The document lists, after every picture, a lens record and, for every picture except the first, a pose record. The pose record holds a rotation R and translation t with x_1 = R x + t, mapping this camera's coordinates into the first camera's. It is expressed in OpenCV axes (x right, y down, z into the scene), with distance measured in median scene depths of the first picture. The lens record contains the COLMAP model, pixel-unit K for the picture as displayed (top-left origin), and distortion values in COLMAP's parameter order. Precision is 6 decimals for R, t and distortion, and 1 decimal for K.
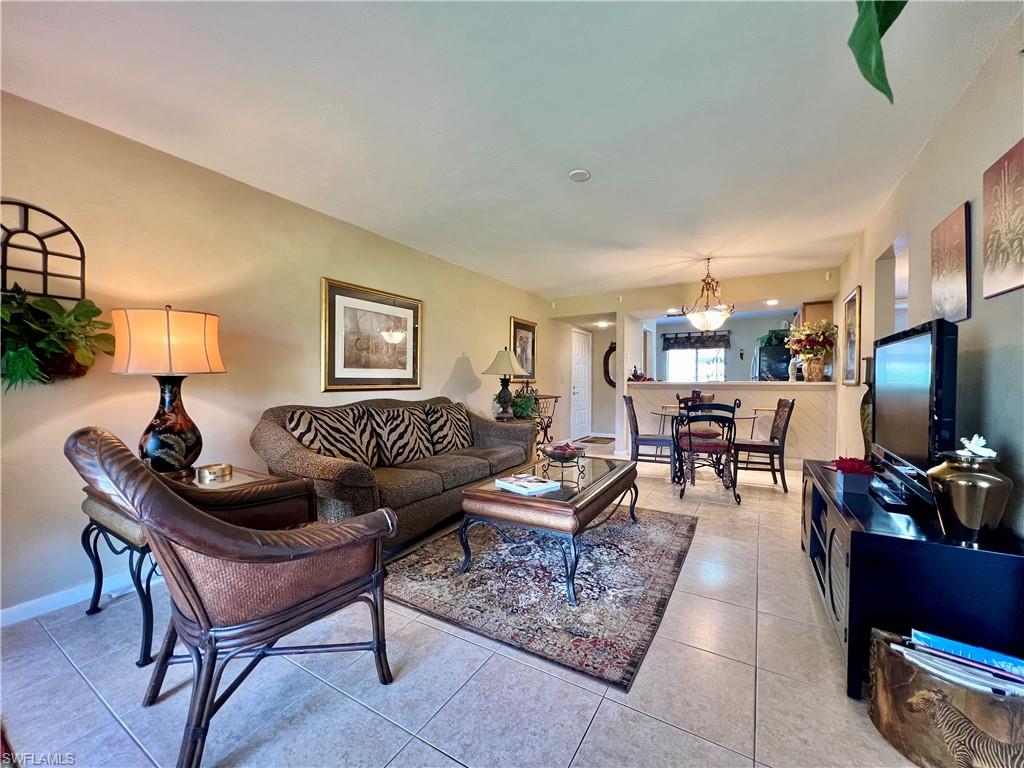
lens RADIAL K [[410.9, 0, 510.8], [0, 410.9, 389.5], [0, 0, 1]] dist [-0.000322, -0.000107]
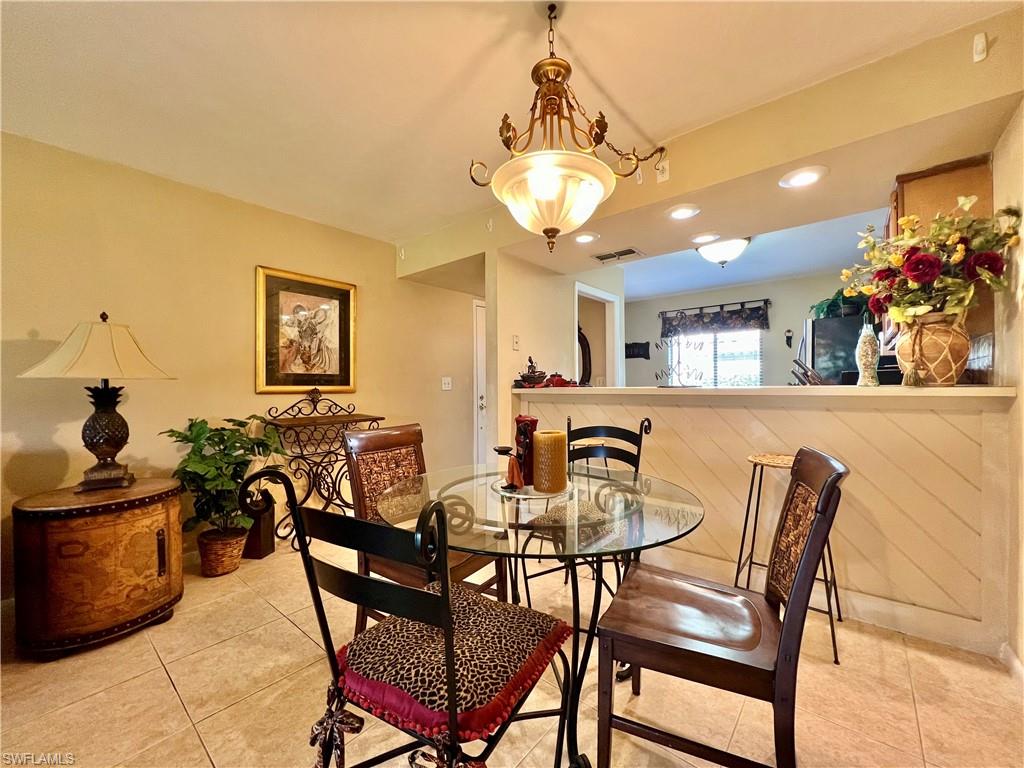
lens RADIAL K [[412.5, 0, 510.7], [0, 412.5, 389.3], [0, 0, 1]] dist [0.002445, -0.000235]
pose [[0.988067, -0.010159, -0.153687, 0.463114], [0.008688, 0.999910, -0.010237, -0.017137], [0.153777, 0.008779, 0.988067, 0.633744]]
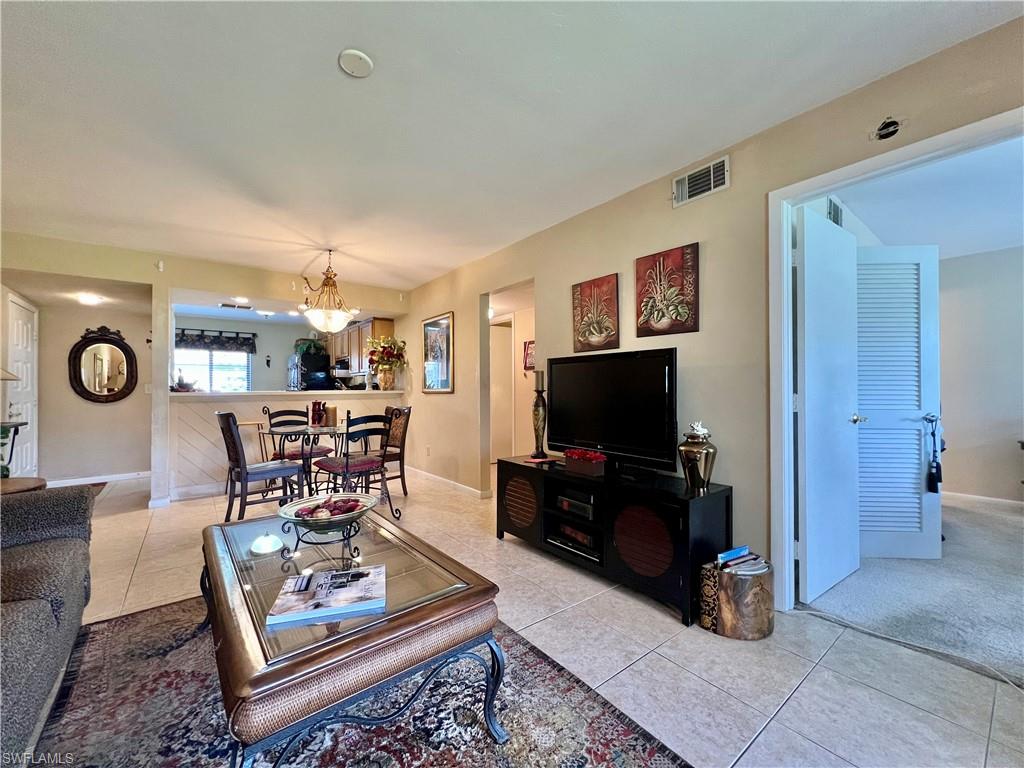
lens RADIAL K [[410.9, 0, 510.4], [0, 410.9, 390.3], [0, 0, 1]] dist [-0.000322, -0.000107]
pose [[0.356020, -0.008206, 0.934442, -0.184652], [0.027288, 0.999626, -0.001619, -0.008668], [-0.934080, 0.026076, 0.356111, 0.314288]]
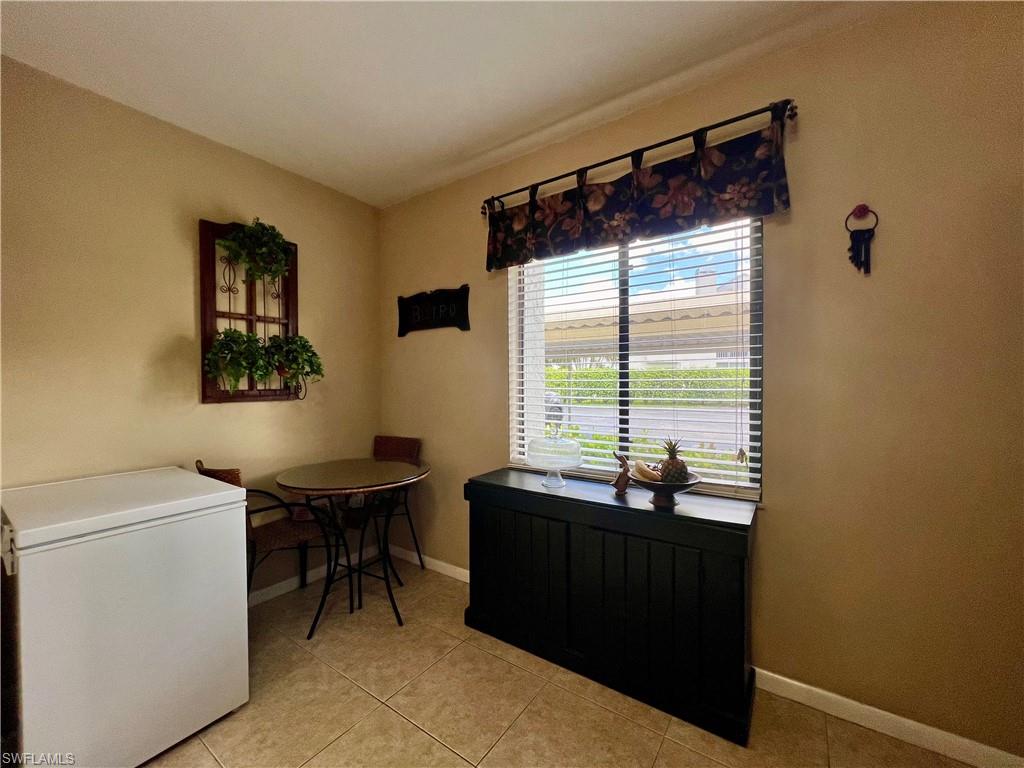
lens RADIAL K [[412.5, 0, 514.5], [0, 412.5, 383.5], [0, 0, 1]] dist [0.002445, -0.000235]
pose [[0.997446, -0.010014, -0.070715, 0.792223], [0.008978, 0.999848, -0.014943, -0.049377], [0.070854, 0.014269, 0.997385, 1.507370]]
